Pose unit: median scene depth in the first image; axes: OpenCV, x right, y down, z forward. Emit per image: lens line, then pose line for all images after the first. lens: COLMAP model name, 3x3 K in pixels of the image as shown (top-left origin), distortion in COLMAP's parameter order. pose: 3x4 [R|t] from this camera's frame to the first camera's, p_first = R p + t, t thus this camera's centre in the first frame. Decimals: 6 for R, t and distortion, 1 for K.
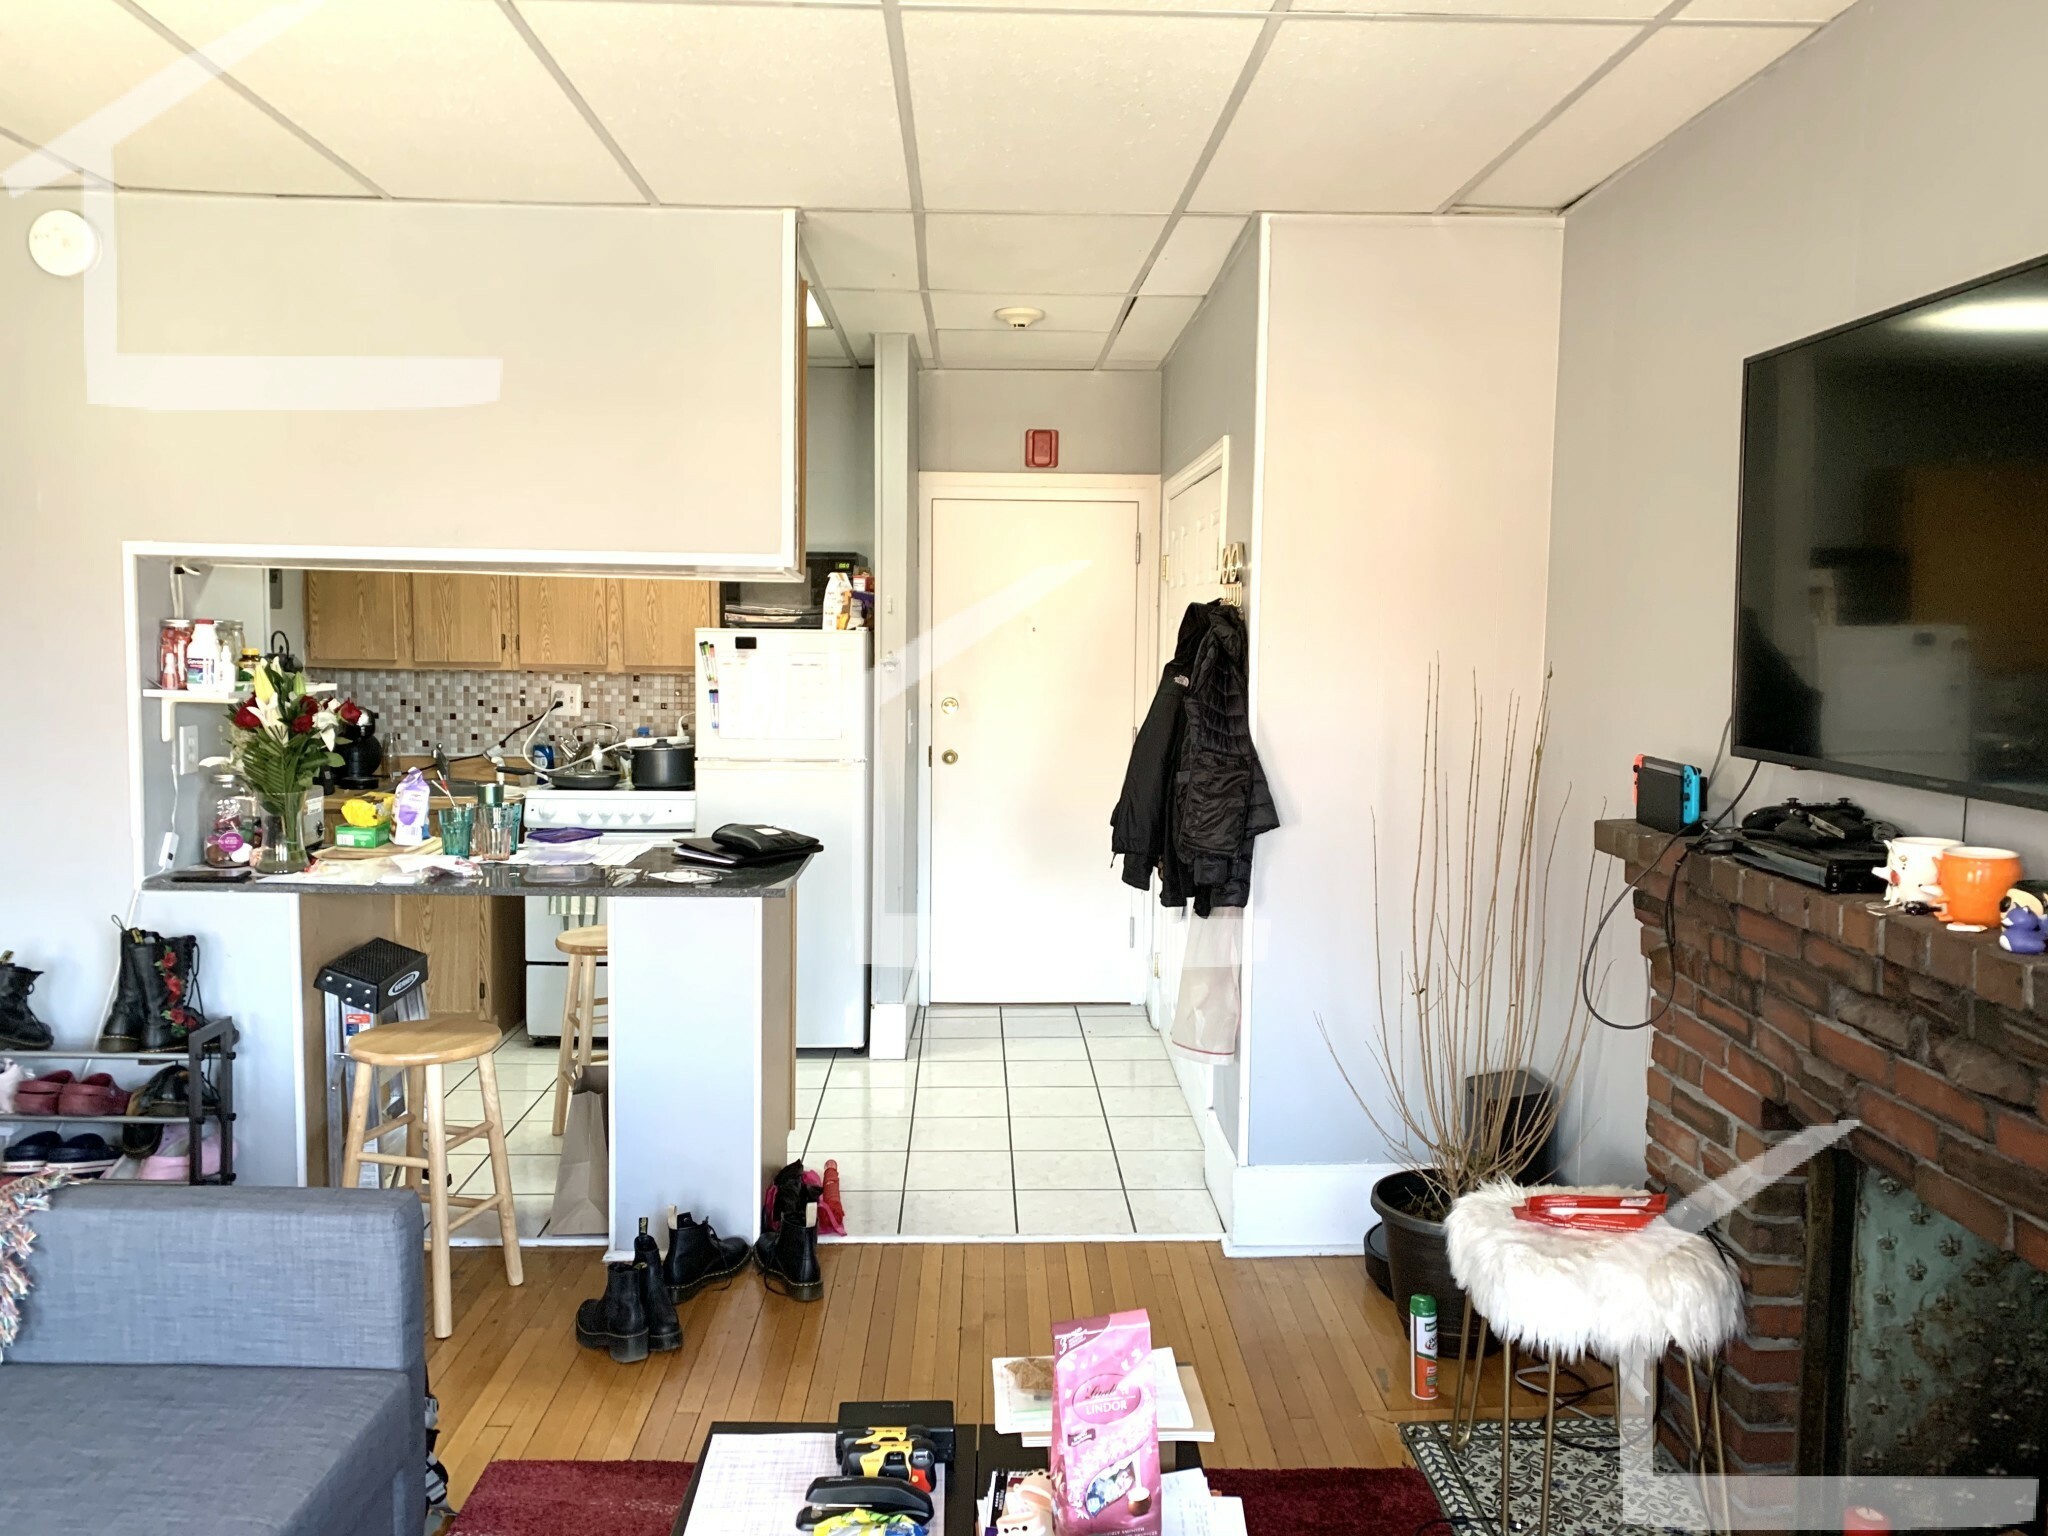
lens RADIAL K [[1574.5, 0, 1024.3], [0, 1574.5, 764.7], [0, 0, 1]] dist [0.030060, -0.039518]
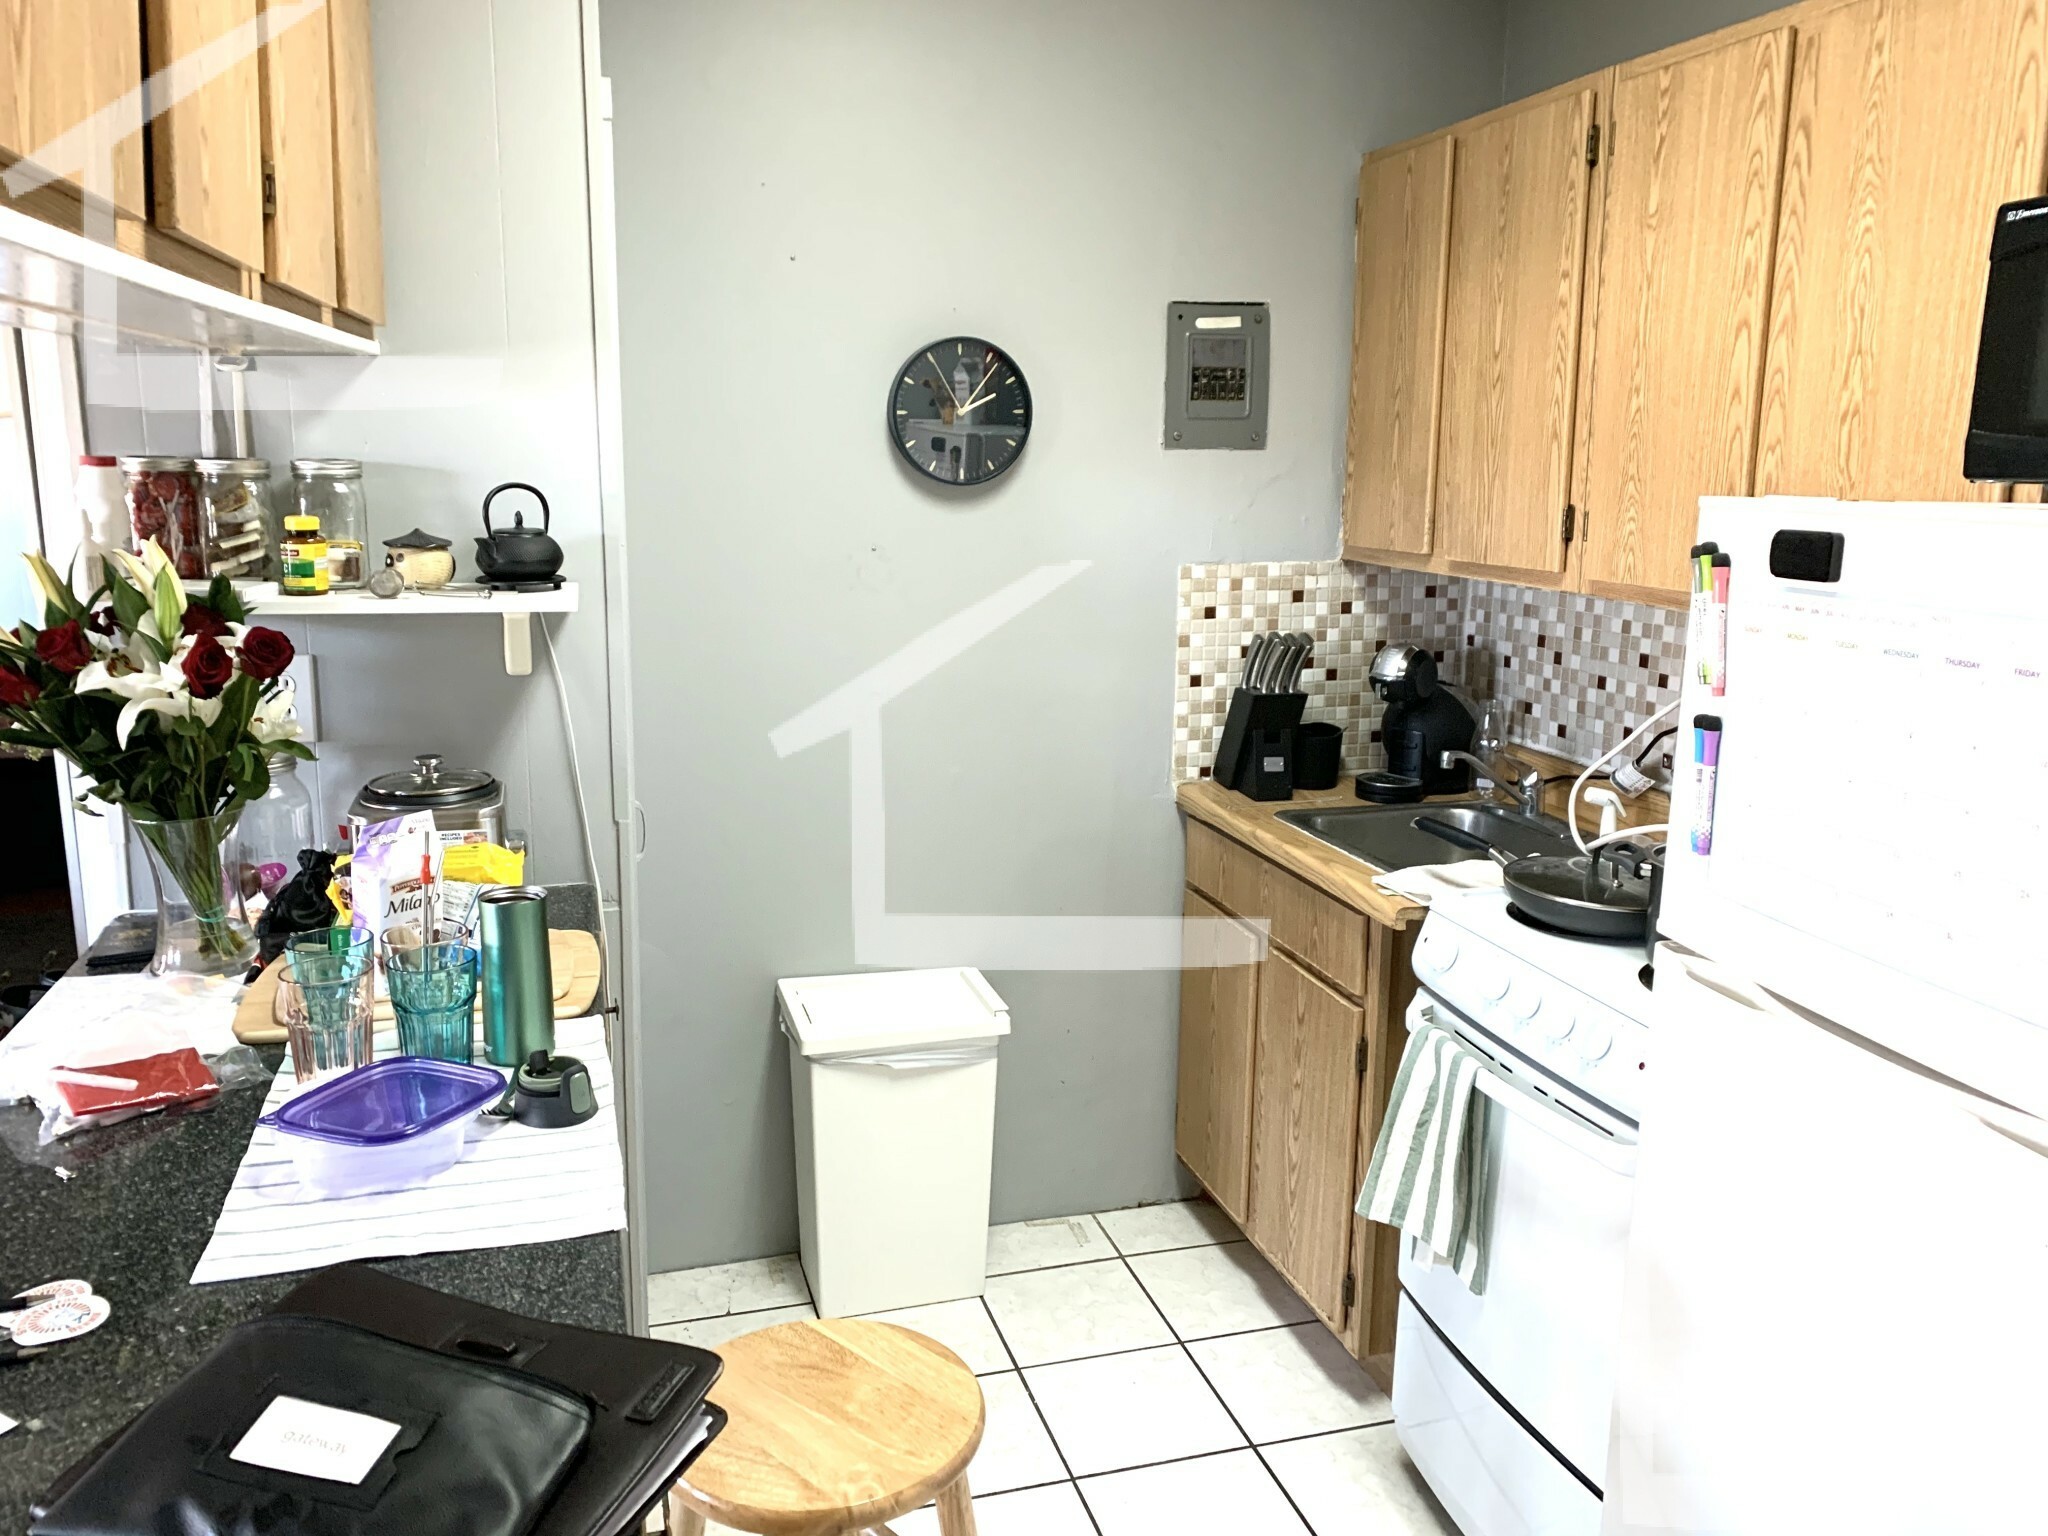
lens RADIAL K [[1574.5, 0, 1022.8], [0, 1574.5, 760.7], [0, 0, 1]] dist [0.030060, -0.039518]
pose [[0.265404, 0.177524, -0.947653, 0.036103], [-0.101833, 0.982566, 0.155545, -0.062920], [0.958745, 0.055220, 0.278854, 0.710091]]
